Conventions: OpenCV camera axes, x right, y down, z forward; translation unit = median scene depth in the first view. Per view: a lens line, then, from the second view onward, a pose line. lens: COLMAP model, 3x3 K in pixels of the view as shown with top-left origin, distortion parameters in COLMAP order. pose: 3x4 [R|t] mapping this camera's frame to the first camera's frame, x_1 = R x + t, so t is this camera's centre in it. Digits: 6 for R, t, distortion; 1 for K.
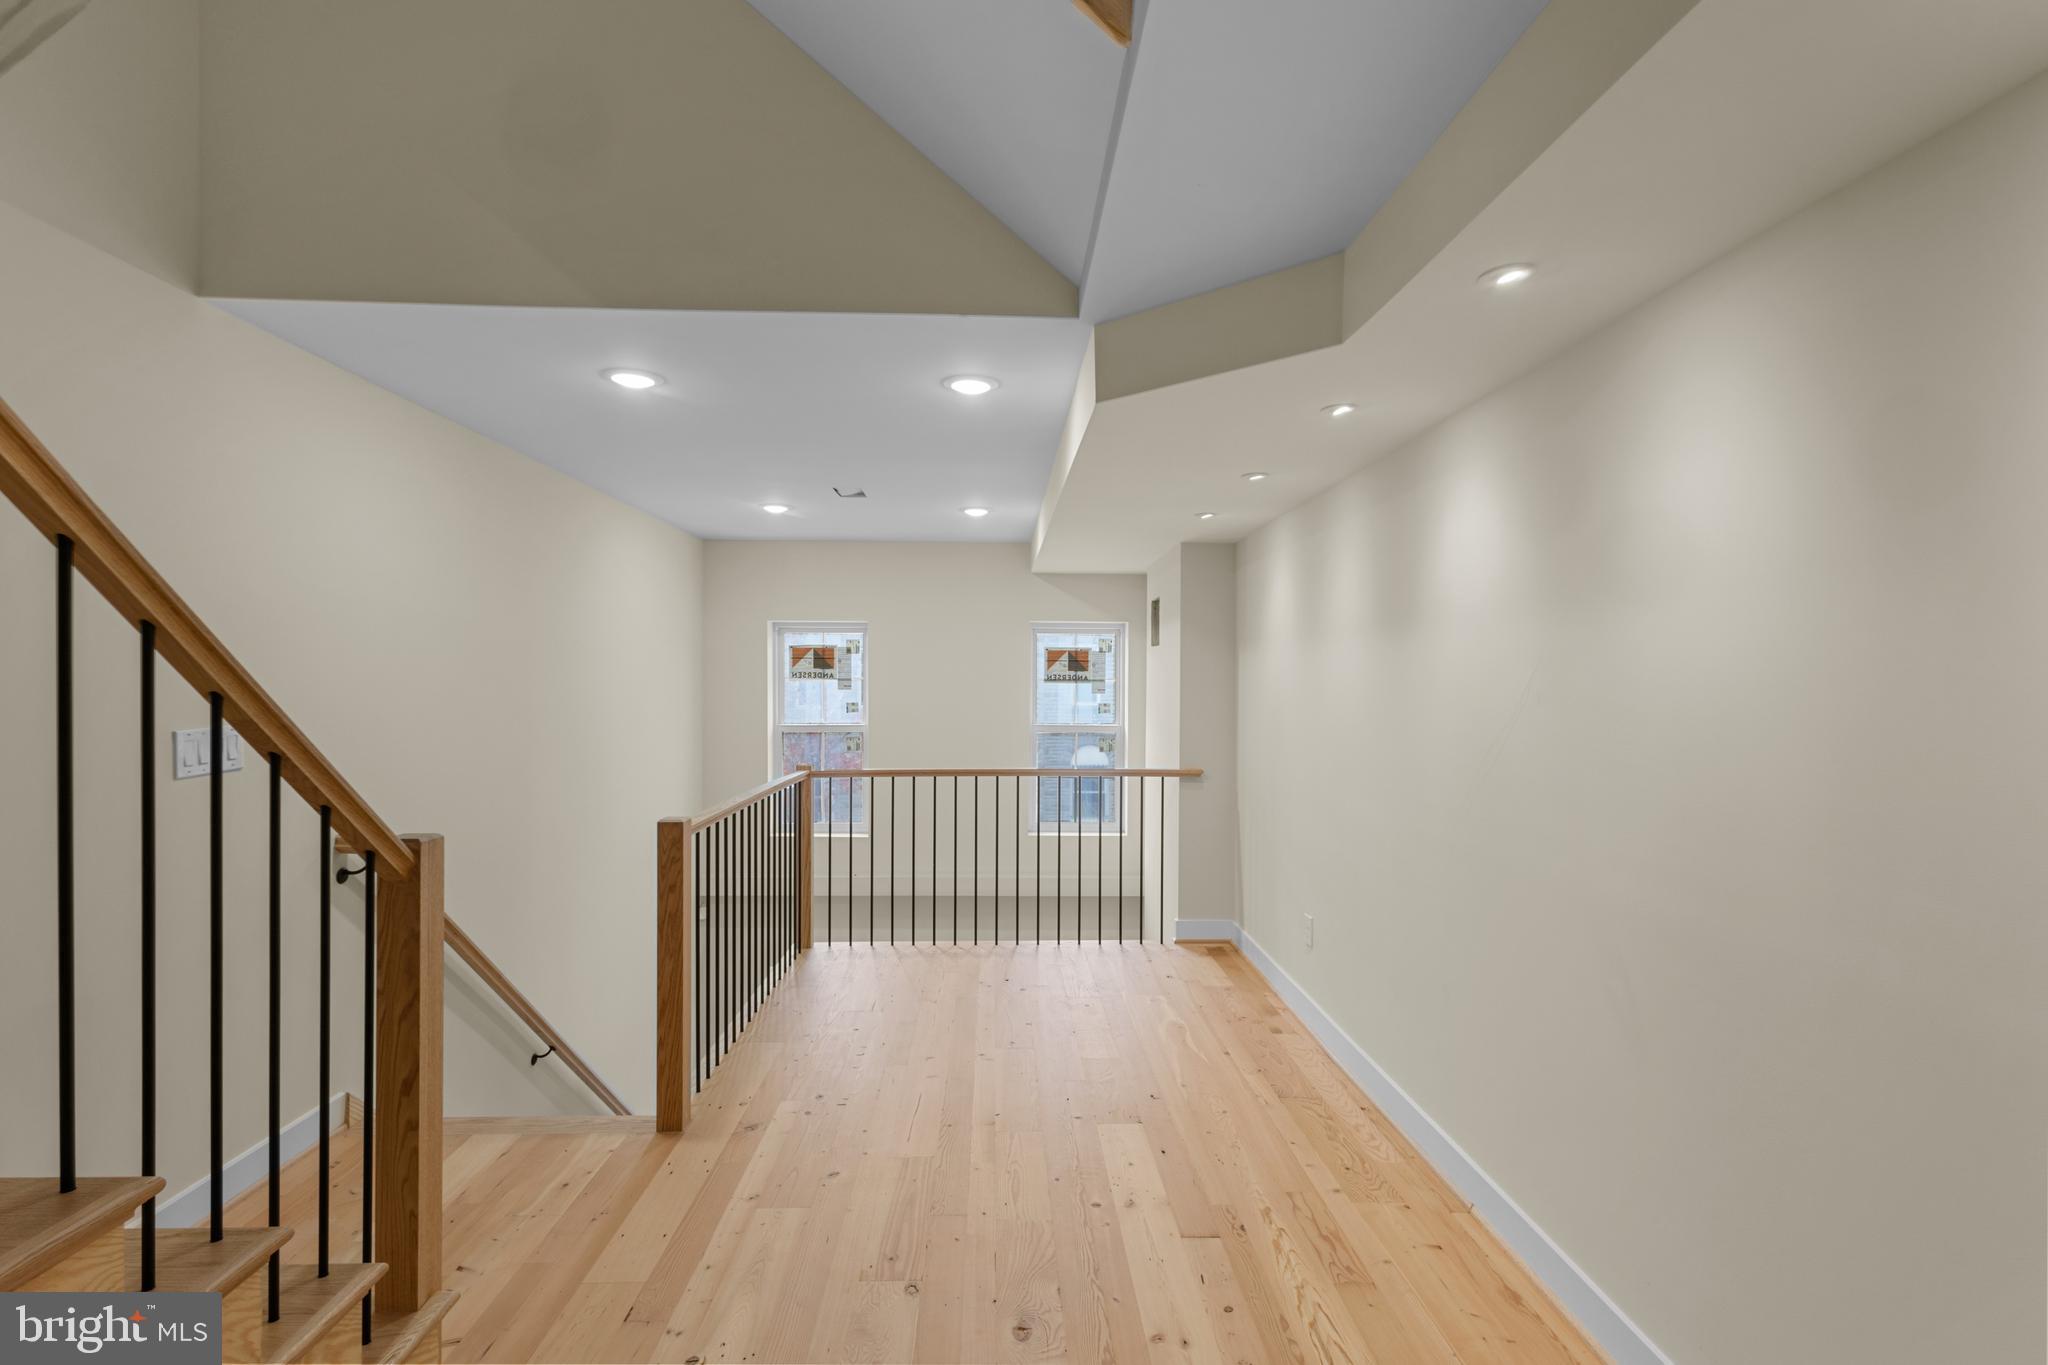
lens RADIAL K [[921.4, 0, 1024.1], [0, 921.4, 695.9], [0, 0, 1]] dist [0.001280, -0.000261]
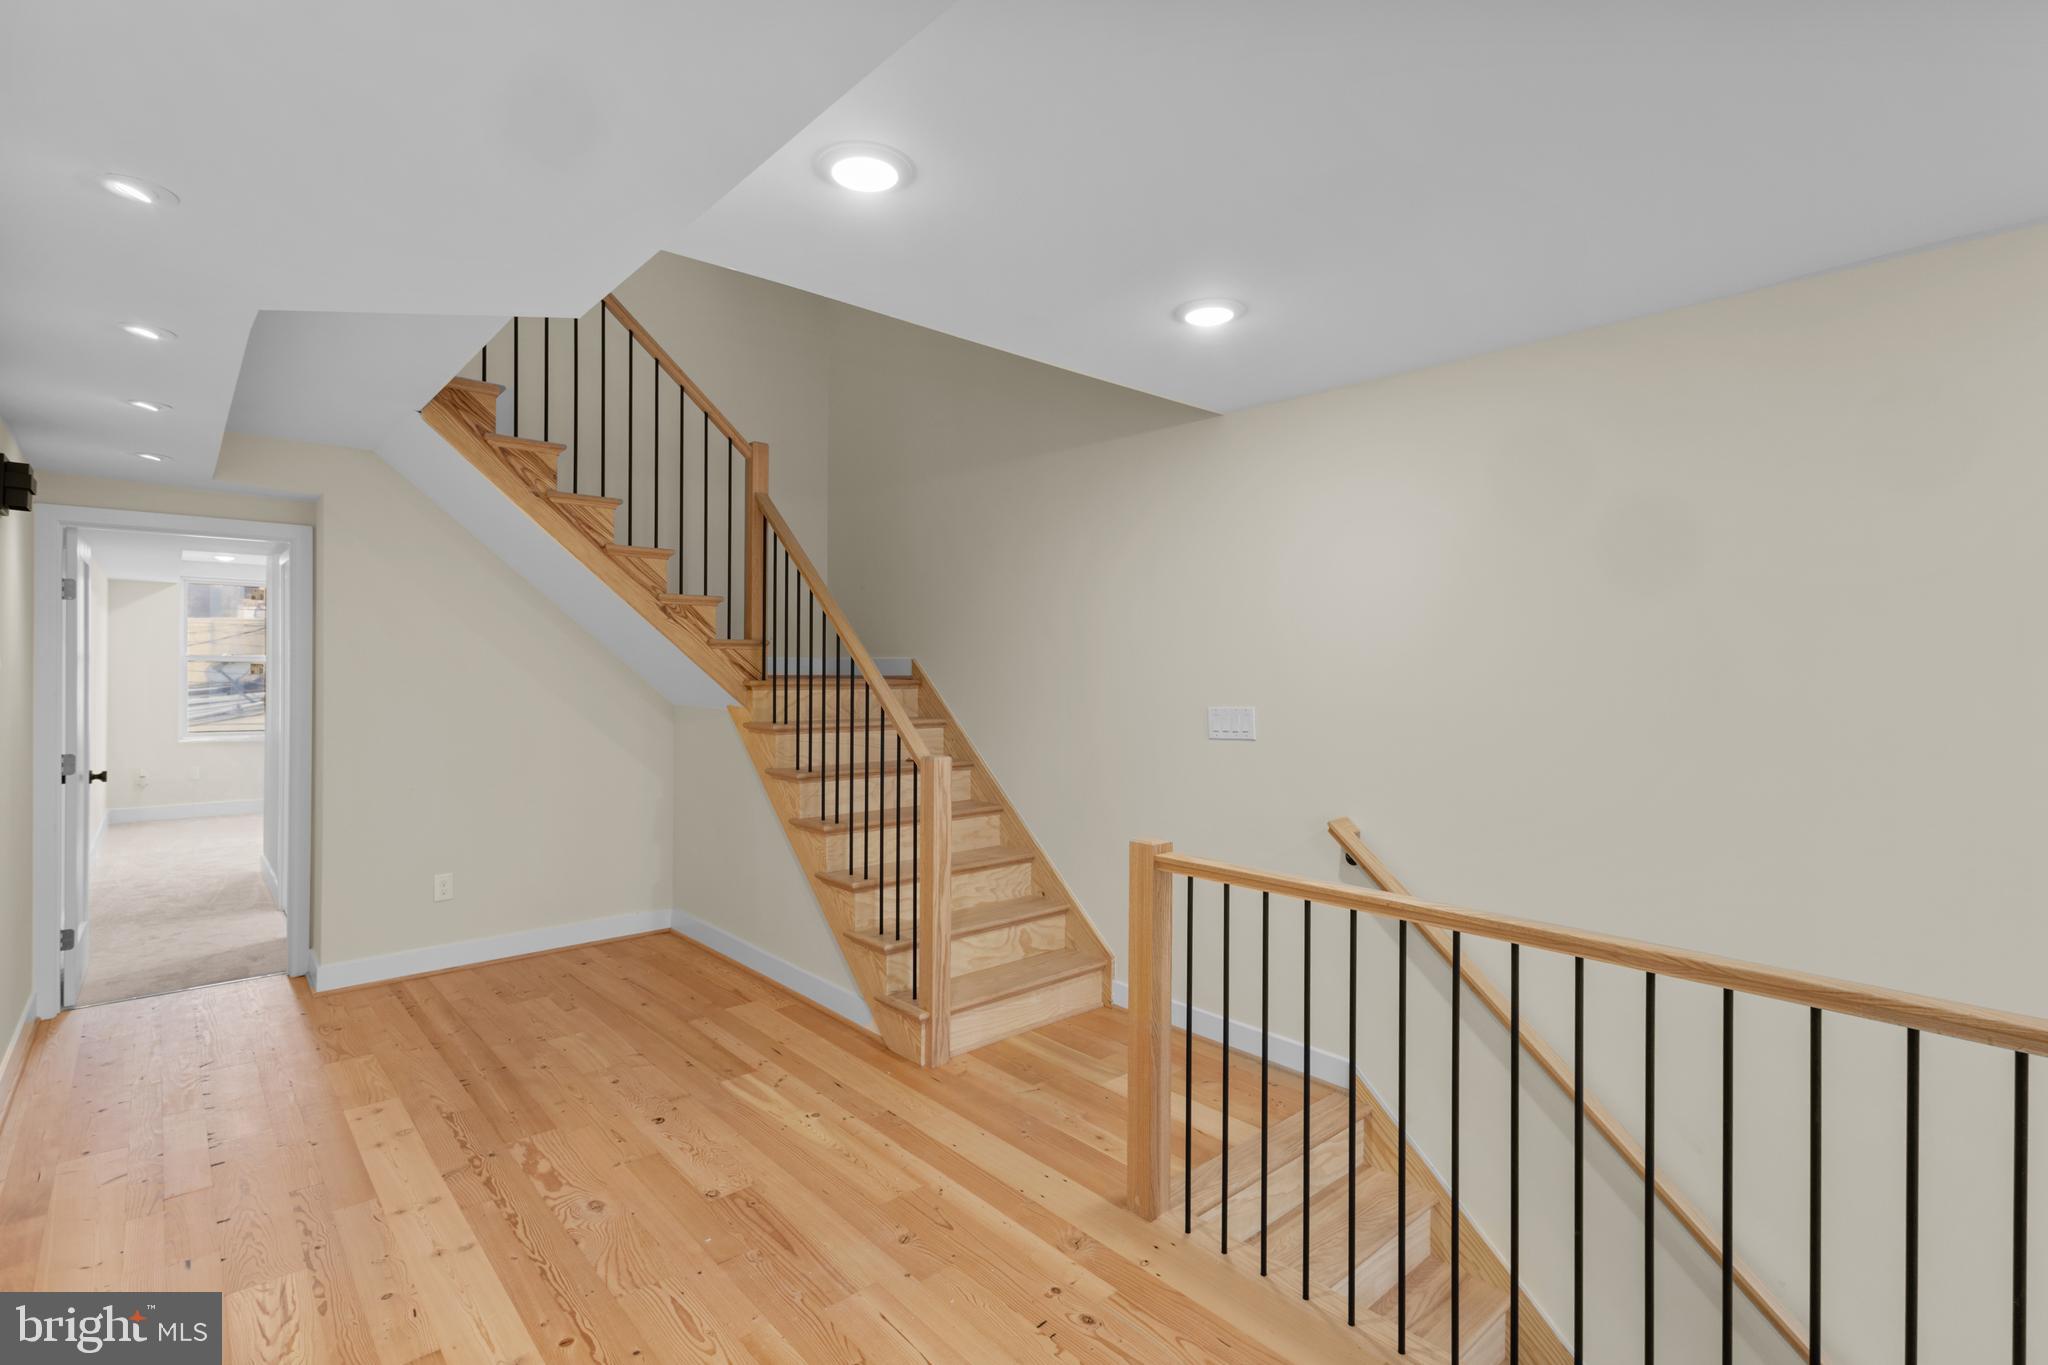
lens RADIAL K [[921.4, 0, 1024.1], [0, 921.4, 695.9], [0, 0, 1]] dist [0.001280, -0.000261]
pose [[-0.753251, 0.005594, -0.657709, 0.152907], [-0.022535, 0.999157, 0.034307, -0.015131], [0.657347, 0.040663, -0.752490, 0.937318]]
